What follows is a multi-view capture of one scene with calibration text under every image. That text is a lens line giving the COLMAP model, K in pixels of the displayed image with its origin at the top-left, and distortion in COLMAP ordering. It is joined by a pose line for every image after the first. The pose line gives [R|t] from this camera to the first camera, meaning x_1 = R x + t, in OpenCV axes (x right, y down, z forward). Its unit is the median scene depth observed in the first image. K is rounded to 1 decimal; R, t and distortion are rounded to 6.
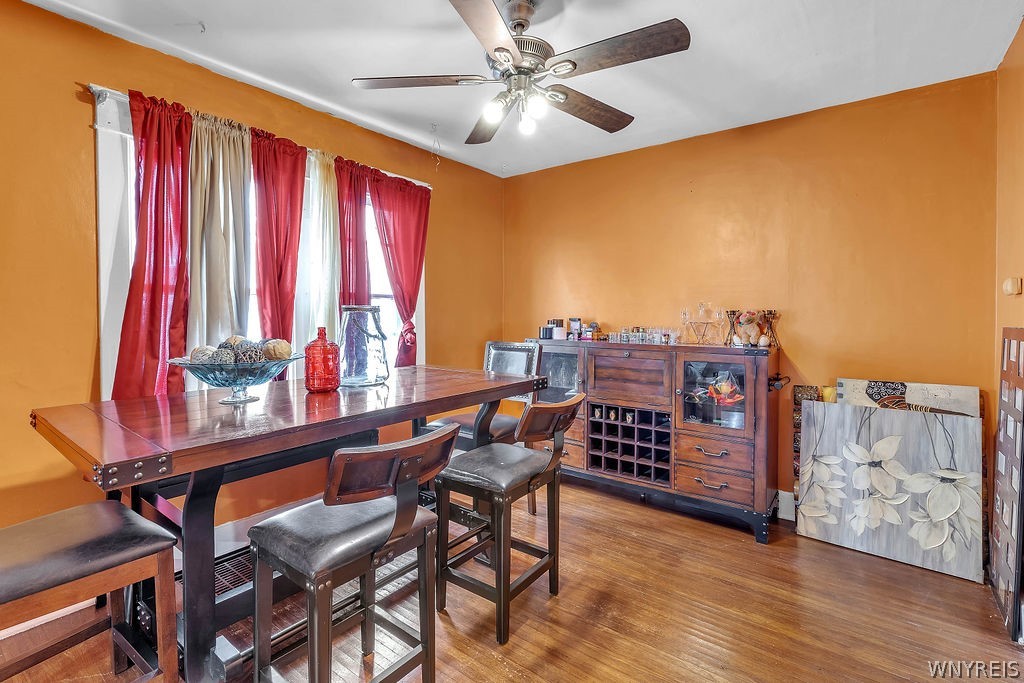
lens RADIAL K [[472.3, 0, 512.5], [0, 472.3, 312.9], [0, 0, 1]] dist [0.001683, 0.000019]
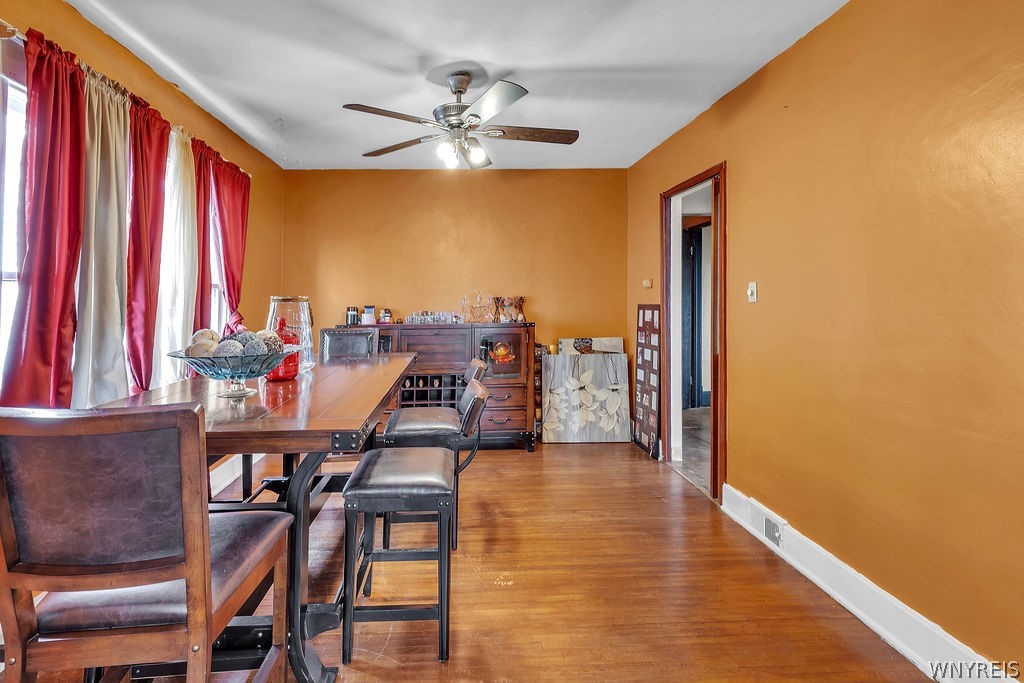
lens RADIAL K [[471.8, 0, 471.5], [0, 471.8, 294.1], [0, 0, 1]] dist [0.002068, 0.000096]
pose [[0.778755, -0.008981, 0.627264, -0.554902], [0.016176, 0.999853, -0.005767, -0.007952], [-0.627119, 0.014638, 0.778786, -0.053162]]
